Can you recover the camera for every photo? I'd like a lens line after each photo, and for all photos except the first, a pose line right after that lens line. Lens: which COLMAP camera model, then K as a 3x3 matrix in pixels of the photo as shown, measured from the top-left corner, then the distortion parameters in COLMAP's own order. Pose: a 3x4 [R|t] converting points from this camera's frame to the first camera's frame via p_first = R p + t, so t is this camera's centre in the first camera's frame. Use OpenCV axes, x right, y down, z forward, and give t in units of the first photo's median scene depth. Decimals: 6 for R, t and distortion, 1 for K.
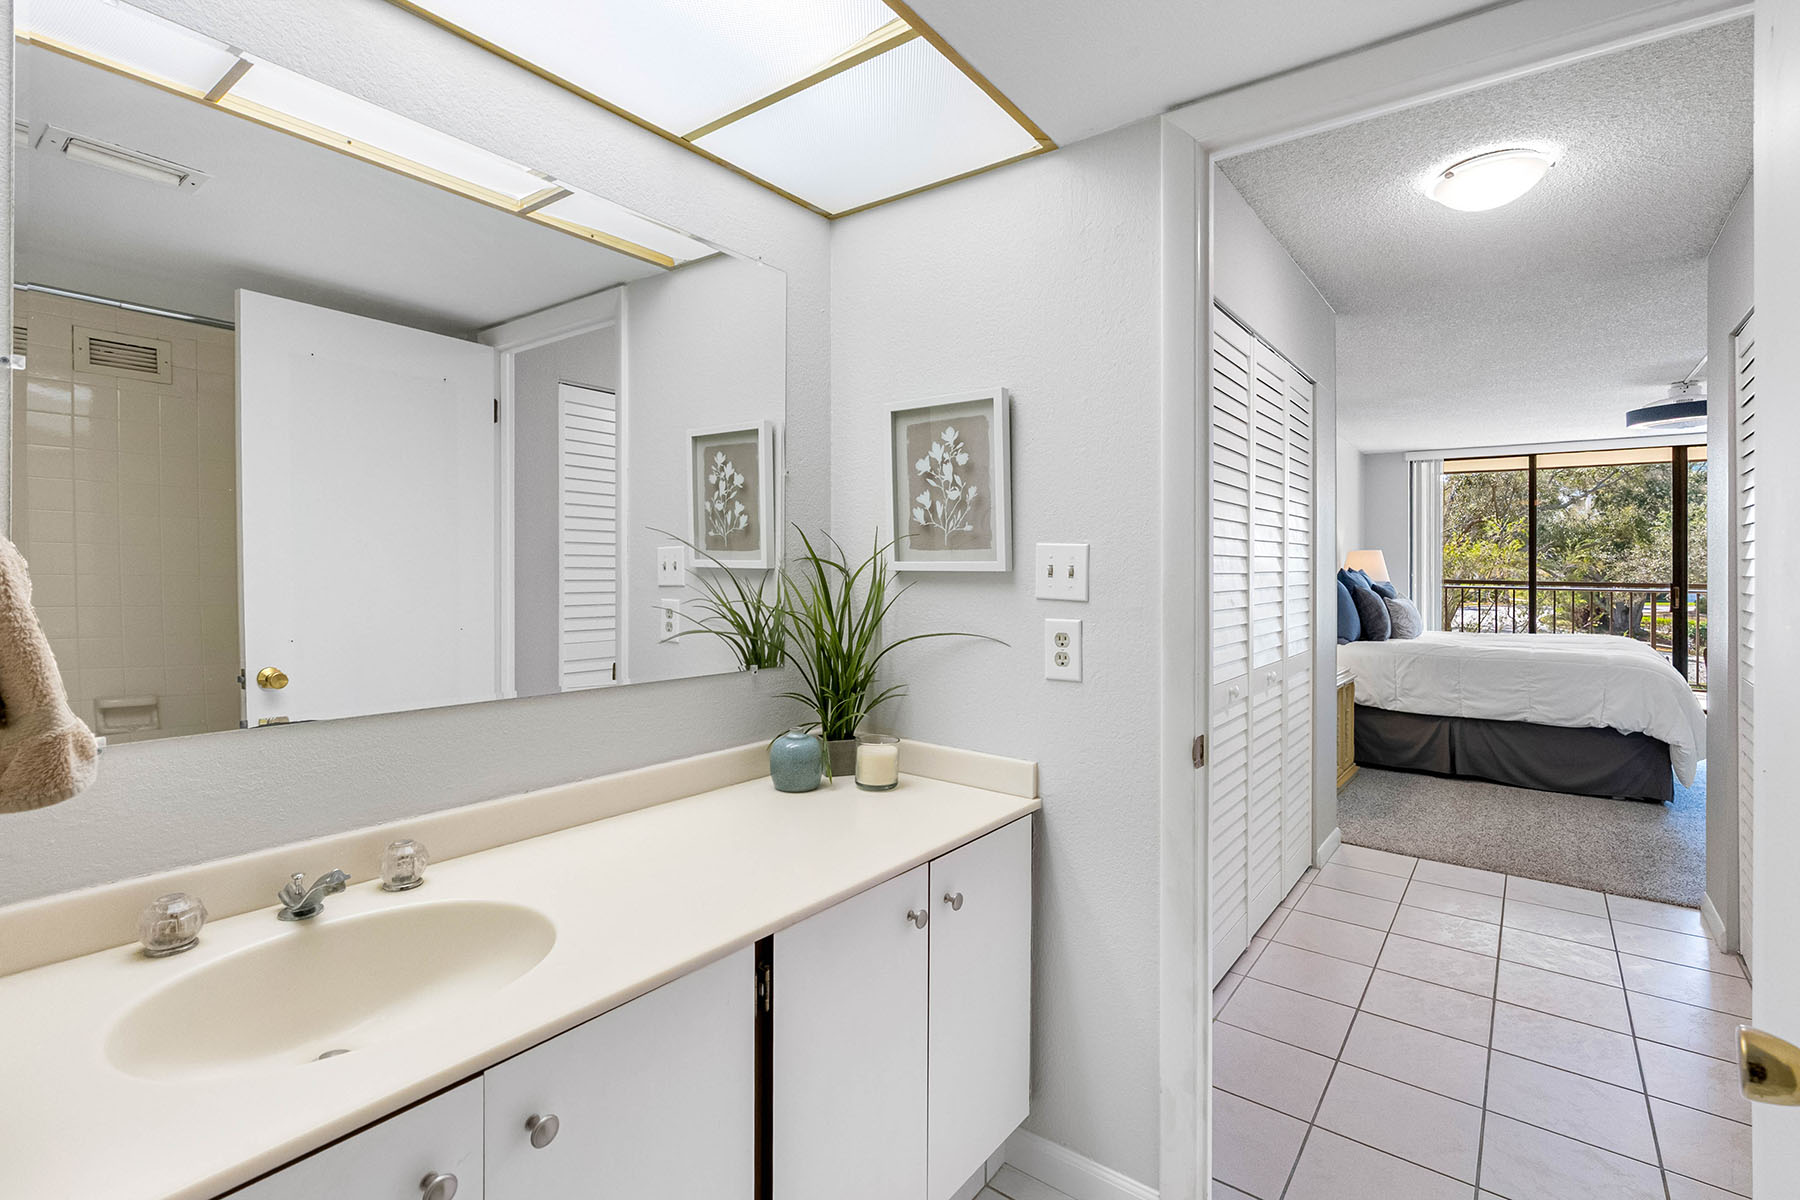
lens RADIAL K [[840.4, 0, 903.7], [0, 840.4, 563.4], [0, 0, 1]] dist [0.002966, 0.001719]
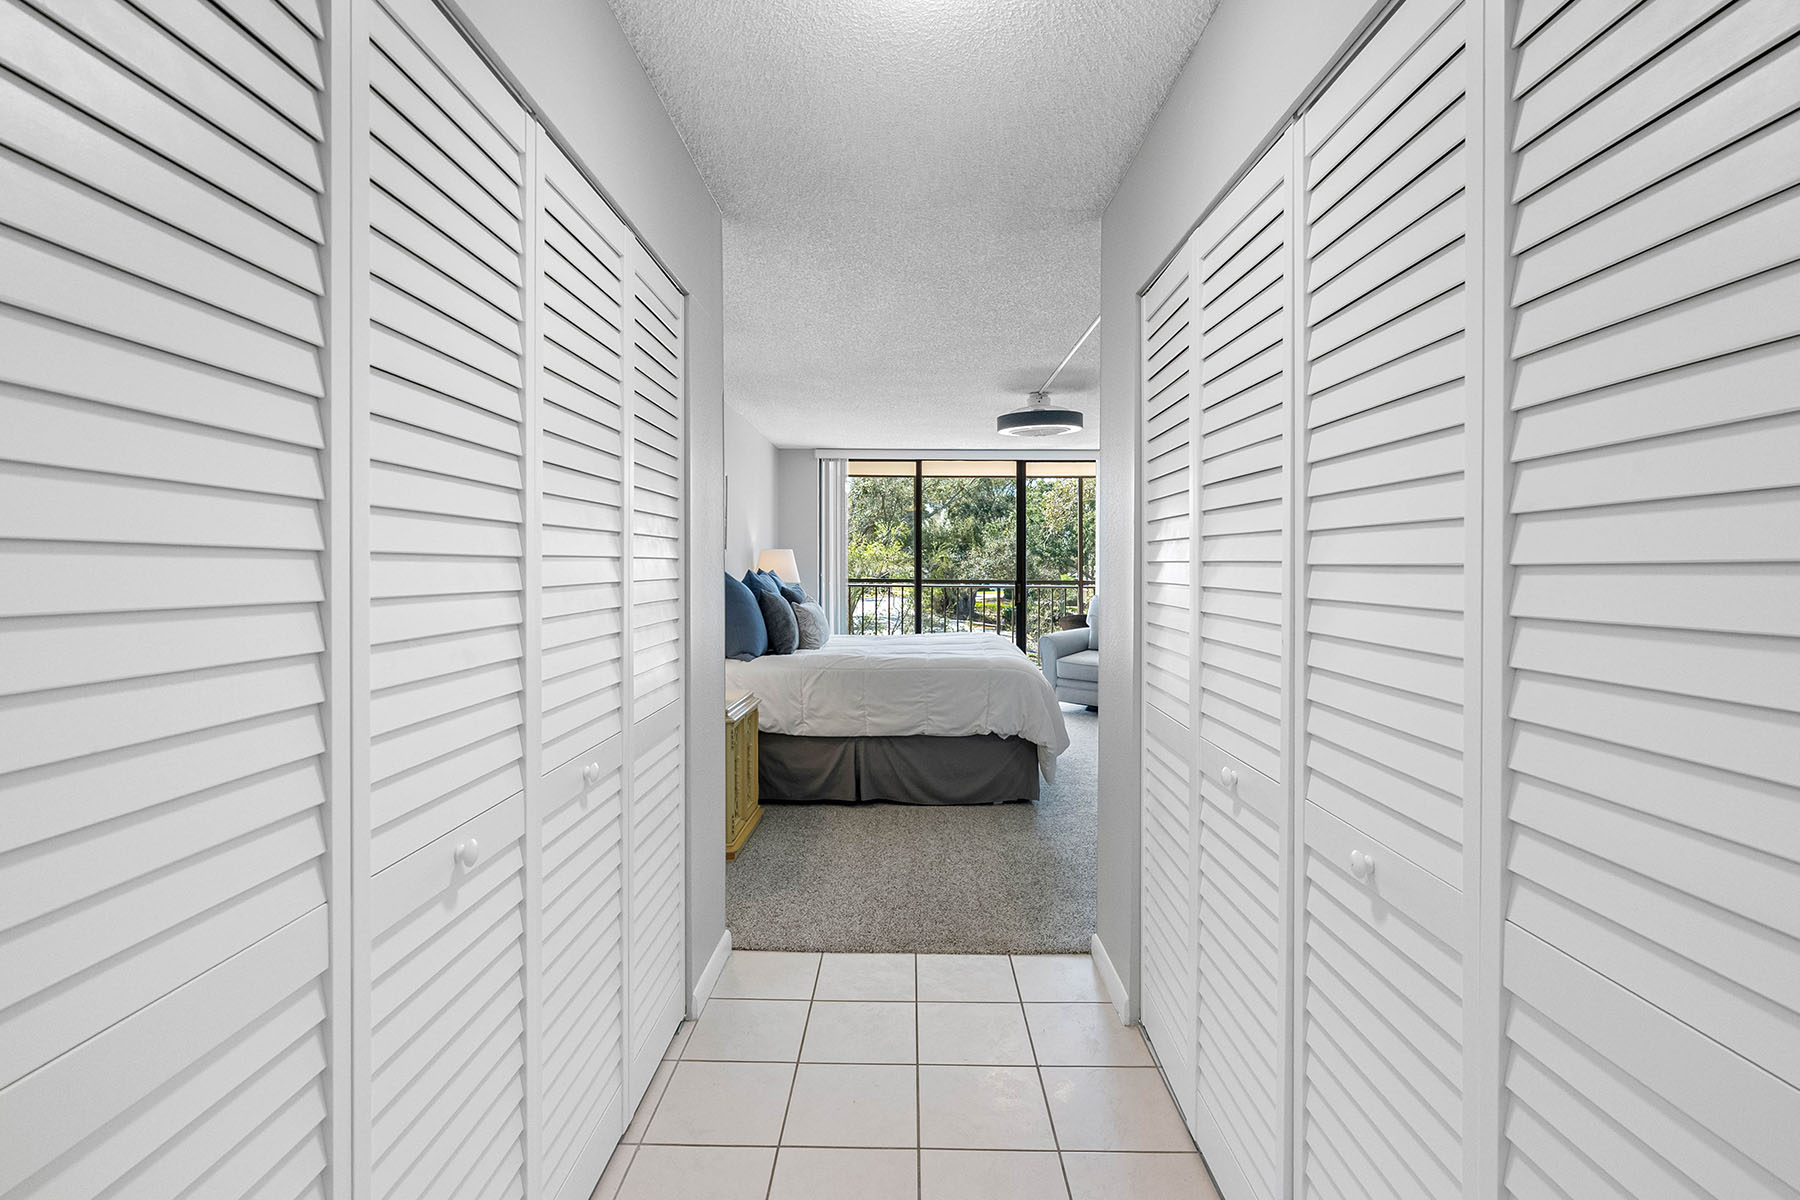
lens RADIAL K [[840.4, 0, 903.7], [0, 840.4, 563.4], [0, 0, 1]] dist [0.002966, 0.001719]
pose [[0.803603, -0.001555, 0.595164, 0.155996], [0.000400, 0.999998, 0.002073, -0.002621], [-0.595165, -0.001428, 0.803602, 0.246862]]
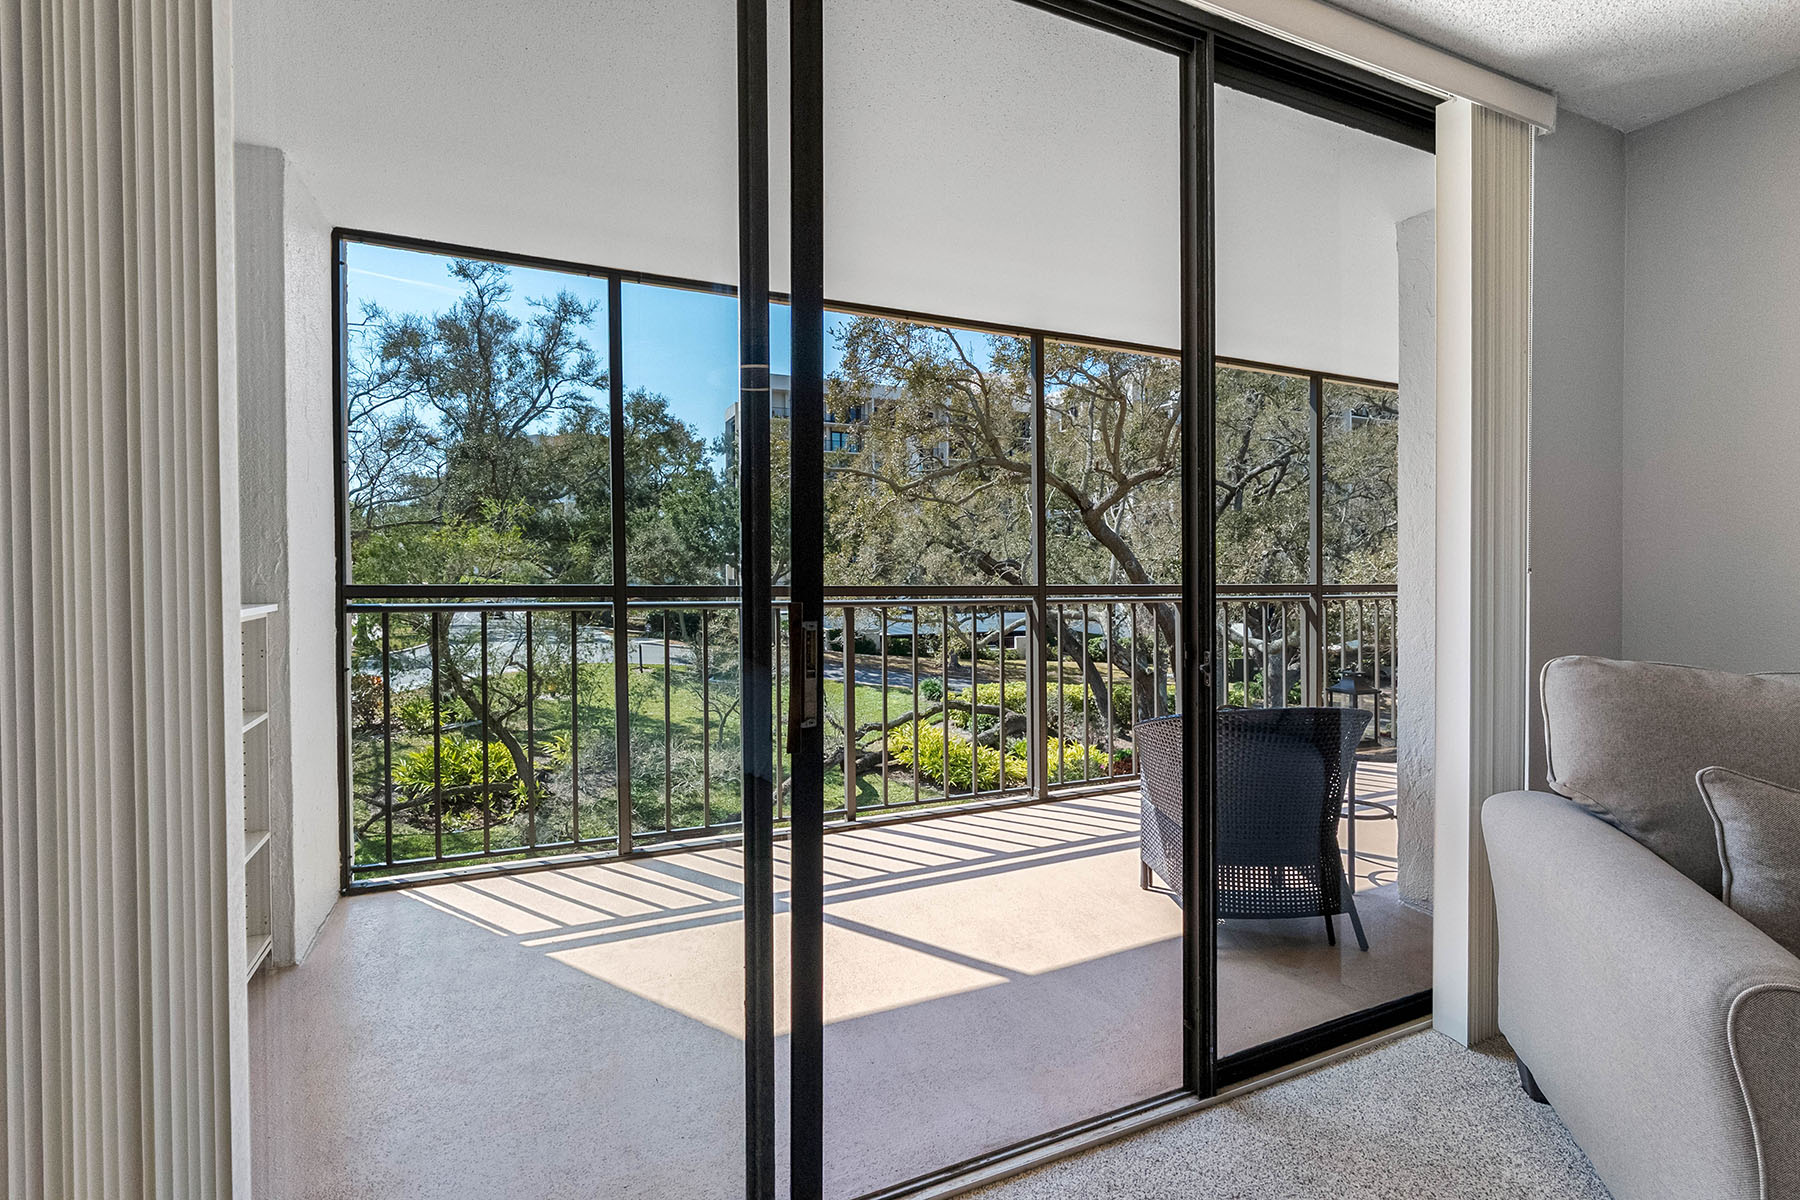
lens RADIAL K [[840.4, 0, 903.7], [0, 840.4, 563.4], [0, 0, 1]] dist [0.002966, 0.001719]
pose [[0.482606, -0.004291, 0.875827, 0.974900], [0.000083, 0.999988, 0.004853, 0.016438], [-0.875837, -0.002269, 0.482601, 1.416173]]
